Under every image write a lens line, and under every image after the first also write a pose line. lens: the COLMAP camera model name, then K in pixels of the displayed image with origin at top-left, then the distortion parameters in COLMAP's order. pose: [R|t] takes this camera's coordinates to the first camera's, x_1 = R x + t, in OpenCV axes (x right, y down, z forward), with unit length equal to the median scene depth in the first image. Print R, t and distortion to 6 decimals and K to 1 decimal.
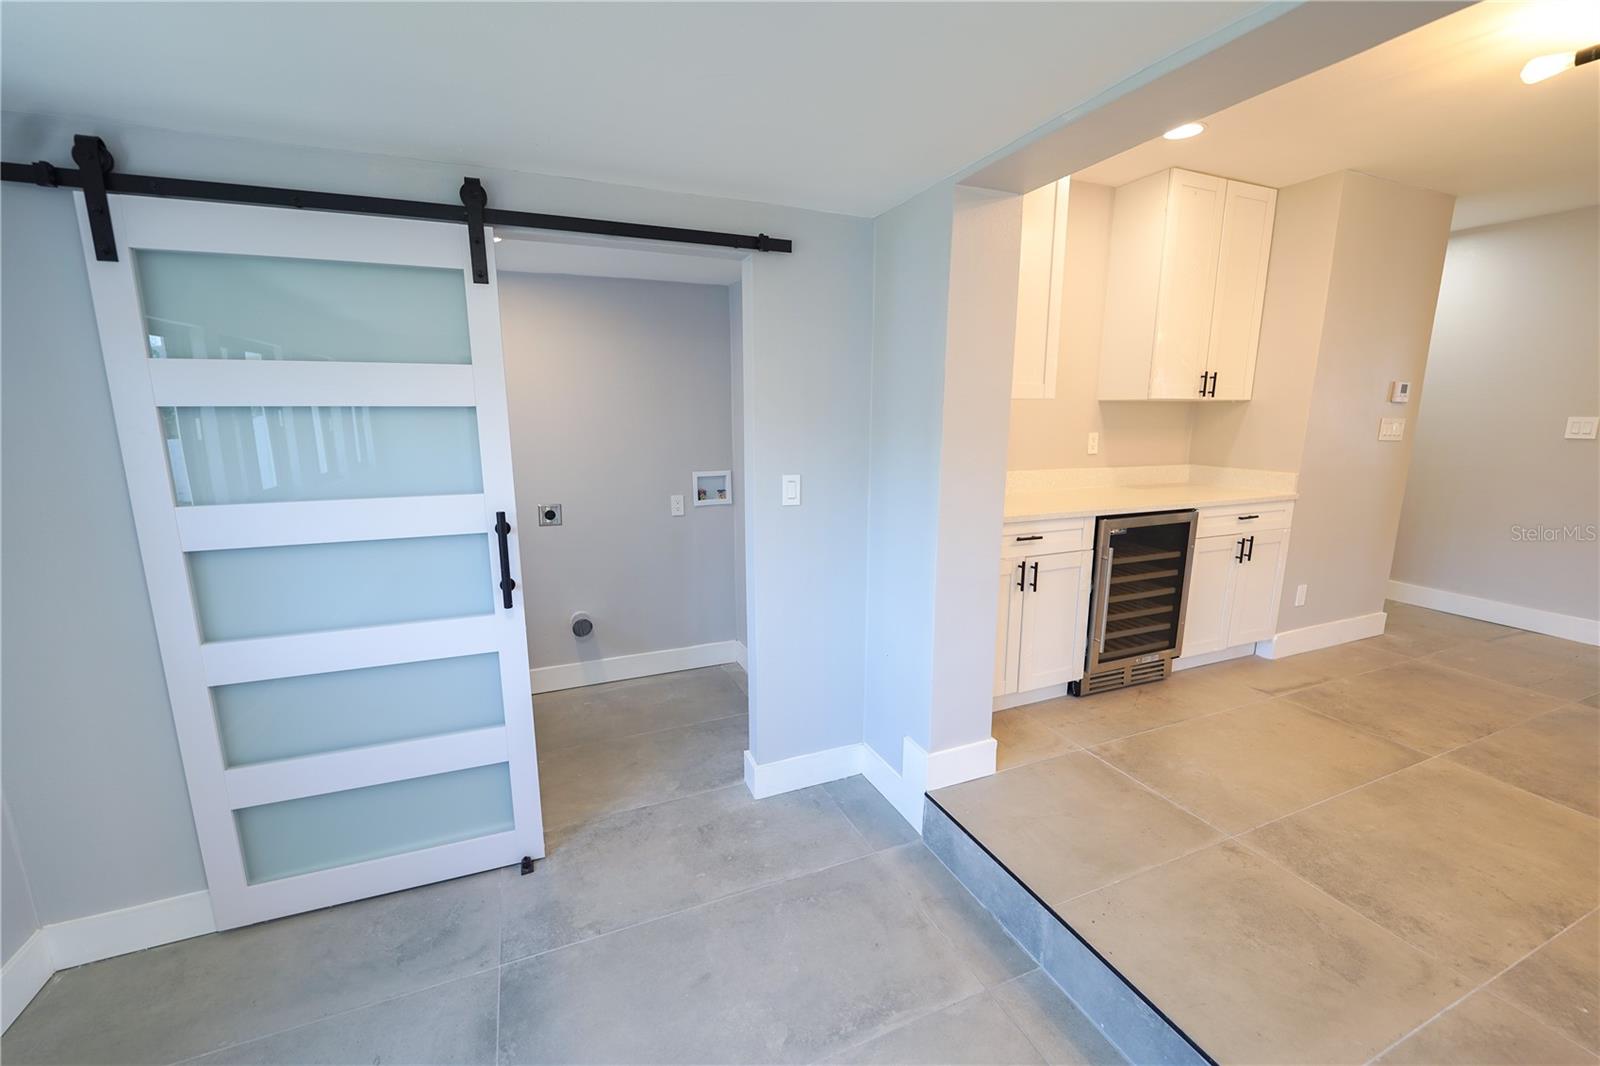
lens RADIAL K [[656.6, 0, 799.2], [0, 656.6, 535.1], [0, 0, 1]] dist [-0.013700, -0.000754]
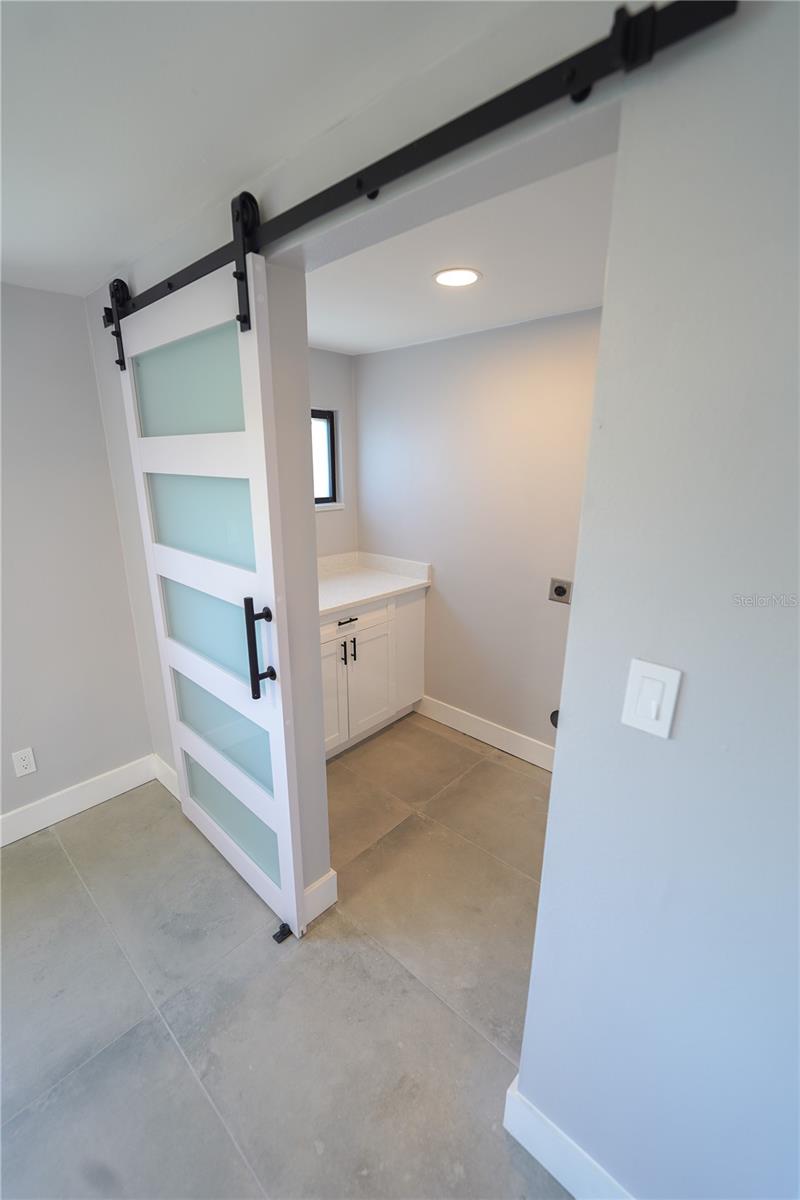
lens RADIAL K [[492.5, 0, 397.6], [0, 492.5, 597.2], [0, 0, 1]] dist [-0.013700, -0.000754]
pose [[0.421171, 0.249527, -0.871981, 0.126166], [-0.176244, 0.965601, 0.191190, -0.115573], [0.889693, 0.073157, 0.450660, 0.501960]]
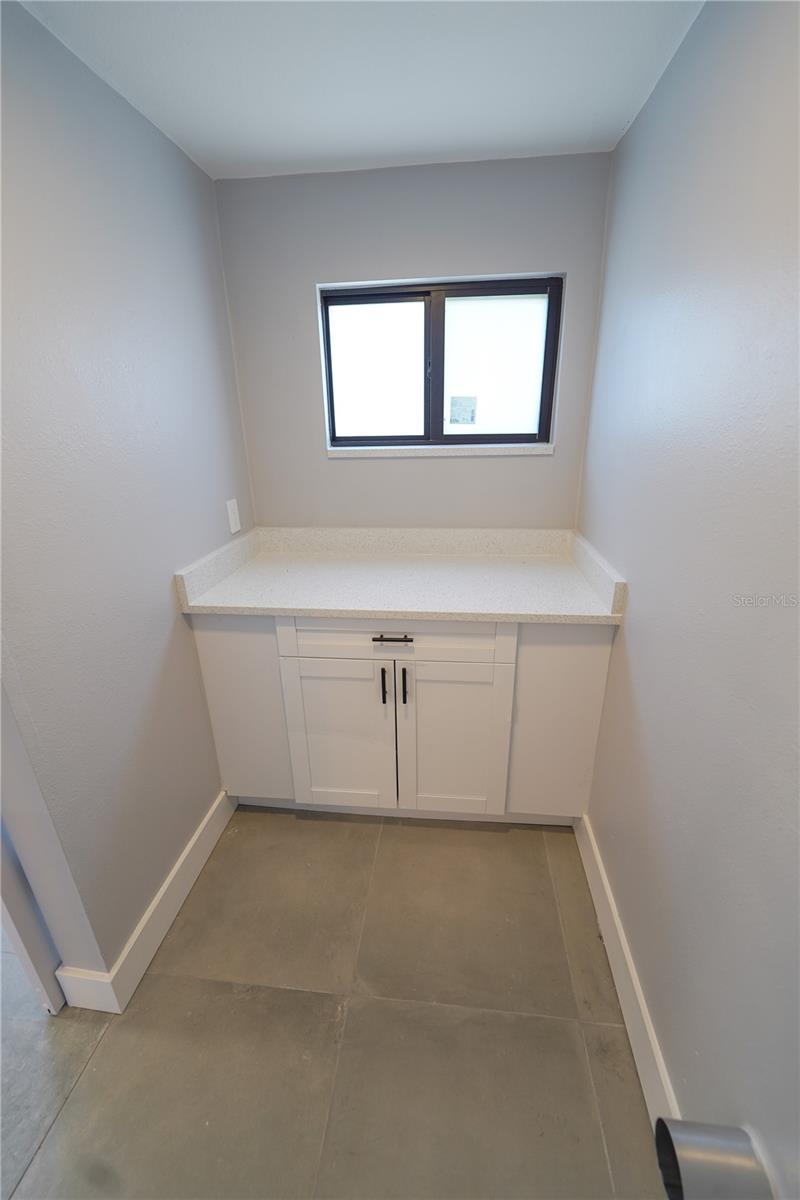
lens RADIAL K [[491.5, 0, 400.0], [0, 491.5, 600.0], [0, 0, 1]] dist [-0.007733, -0.000139]
pose [[-0.484916, 0.327576, -0.810895, -0.190684], [-0.138862, 0.886601, 0.441199, -0.154496], [0.863466, 0.326547, -0.384439, 0.931982]]
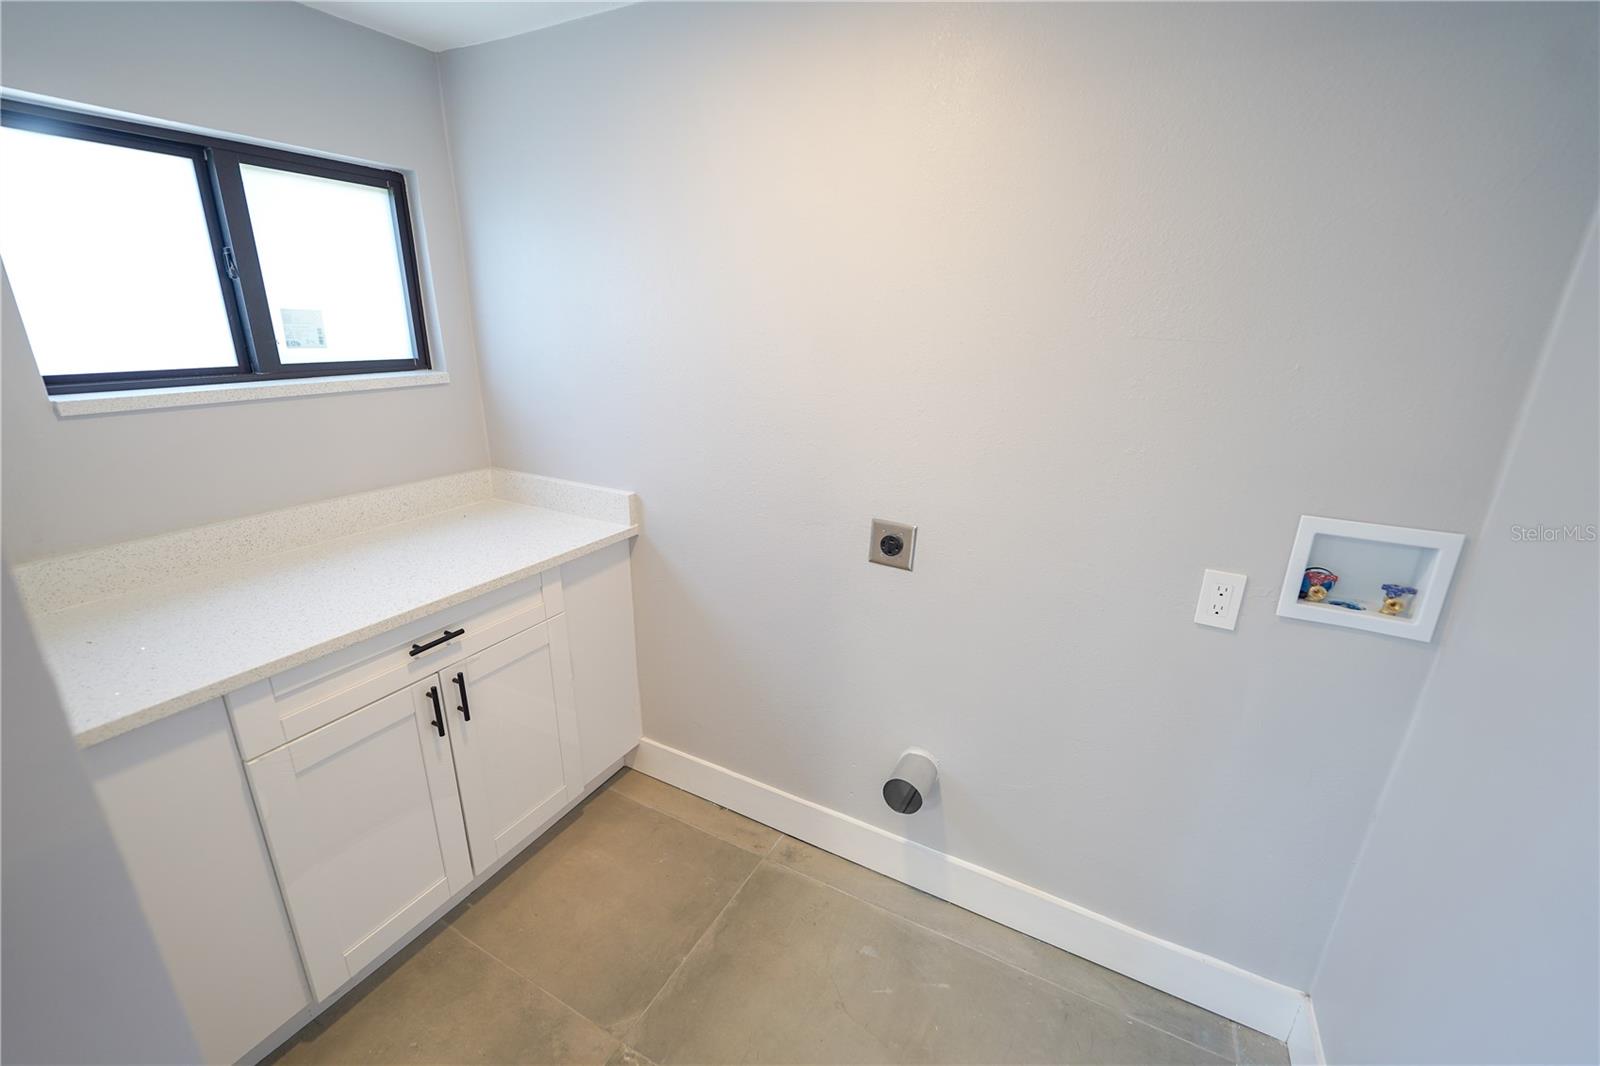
lens RADIAL K [[656.6, 0, 799.2], [0, 656.6, 535.1], [0, 0, 1]] dist [-0.013700, -0.000754]
pose [[0.629622, 0.258948, -0.732477, -0.090528], [-0.167190, 0.965889, 0.197751, -0.118747], [0.758699, -0.002046, 0.651438, 0.670066]]
